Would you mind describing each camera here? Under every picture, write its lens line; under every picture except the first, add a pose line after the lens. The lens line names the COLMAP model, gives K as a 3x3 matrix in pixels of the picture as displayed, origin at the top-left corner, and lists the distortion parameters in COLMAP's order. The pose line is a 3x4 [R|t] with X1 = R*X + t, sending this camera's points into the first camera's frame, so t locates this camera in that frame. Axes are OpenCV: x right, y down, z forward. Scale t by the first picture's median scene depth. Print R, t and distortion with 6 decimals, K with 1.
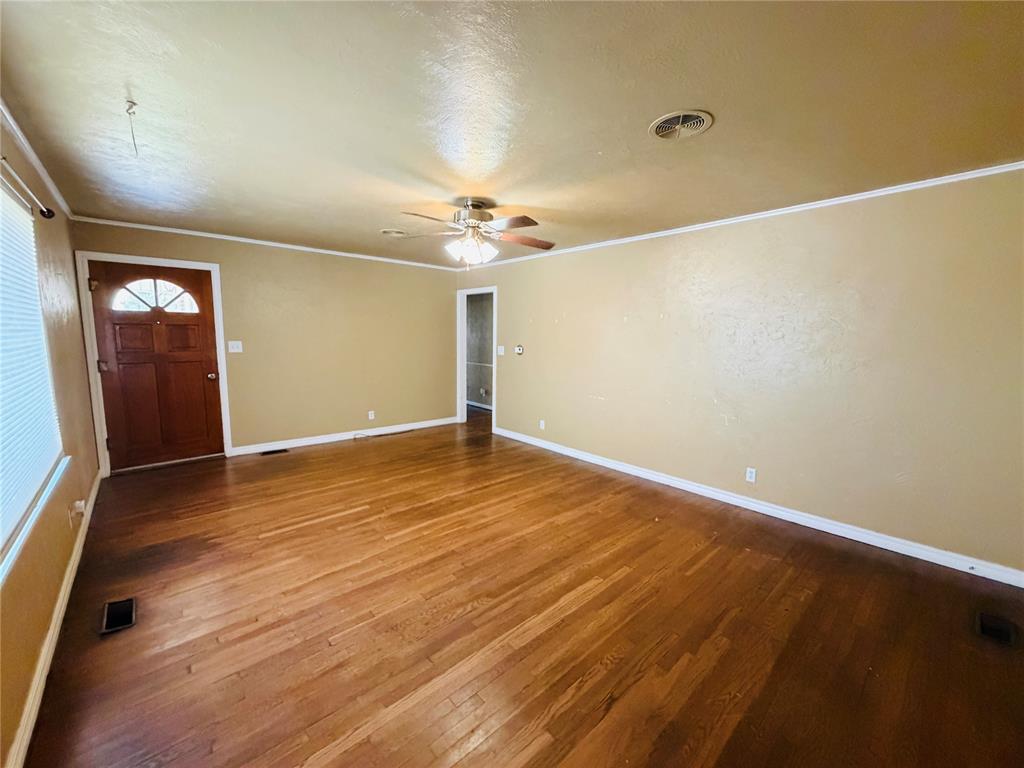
lens RADIAL K [[408.7, 0, 510.0], [0, 408.7, 383.5], [0, 0, 1]] dist [-0.001336, 0.000410]
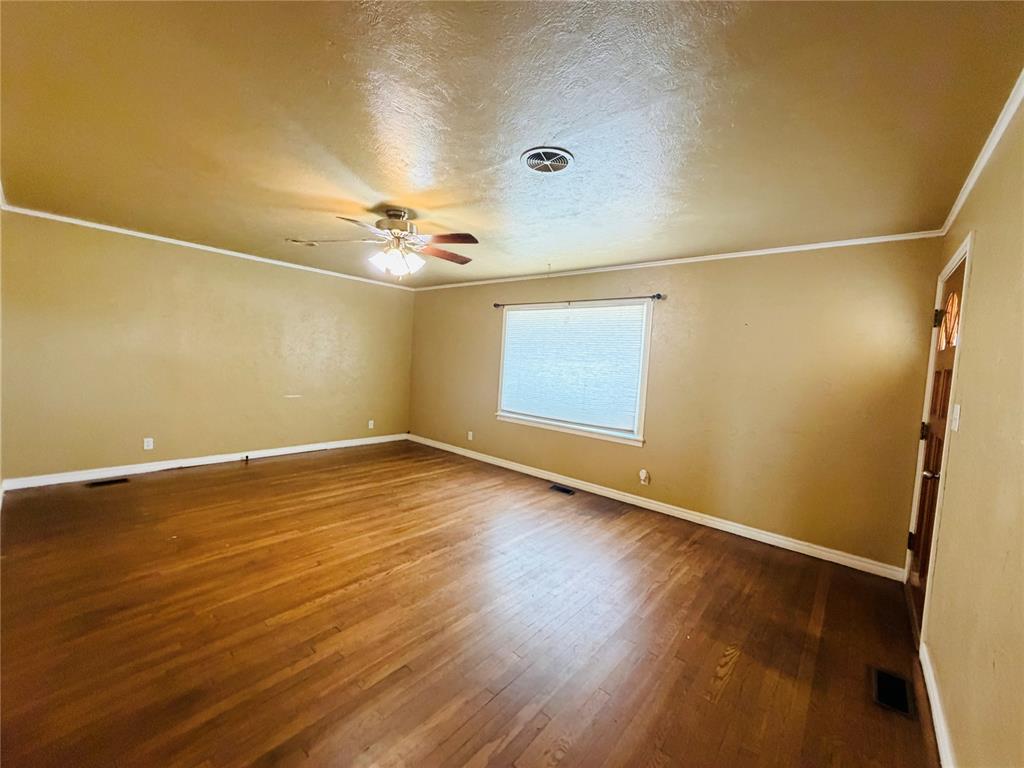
lens RADIAL K [[408.7, 0, 510.0], [0, 408.7, 383.5], [0, 0, 1]] dist [-0.001336, 0.000410]
pose [[-0.988540, -0.065296, -0.136107, -0.238881], [-0.089157, 0.980100, 0.177354, -0.233699], [0.121818, 0.187457, -0.974690, 1.994926]]
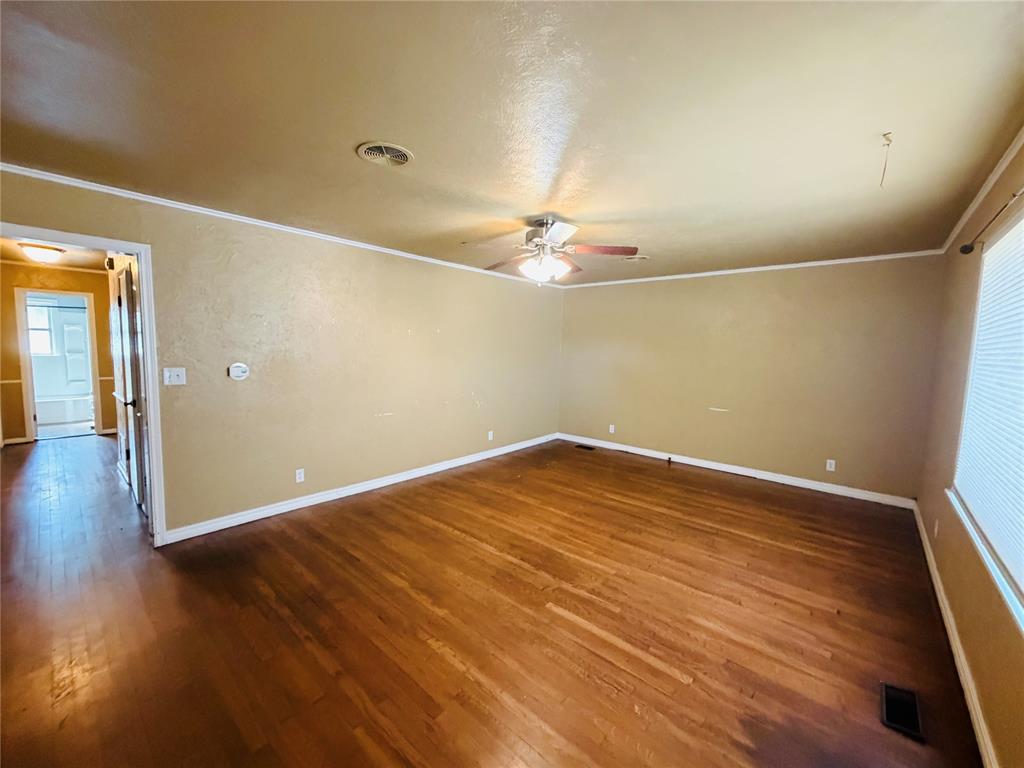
lens RADIAL K [[408.7, 0, 510.0], [0, 408.7, 383.5], [0, 0, 1]] dist [-0.001336, 0.000410]
pose [[-0.115152, -0.103746, 0.987915, -1.079800], [0.098400, 0.988448, 0.115271, -0.168562], [-0.988462, 0.110485, -0.103613, 1.200868]]
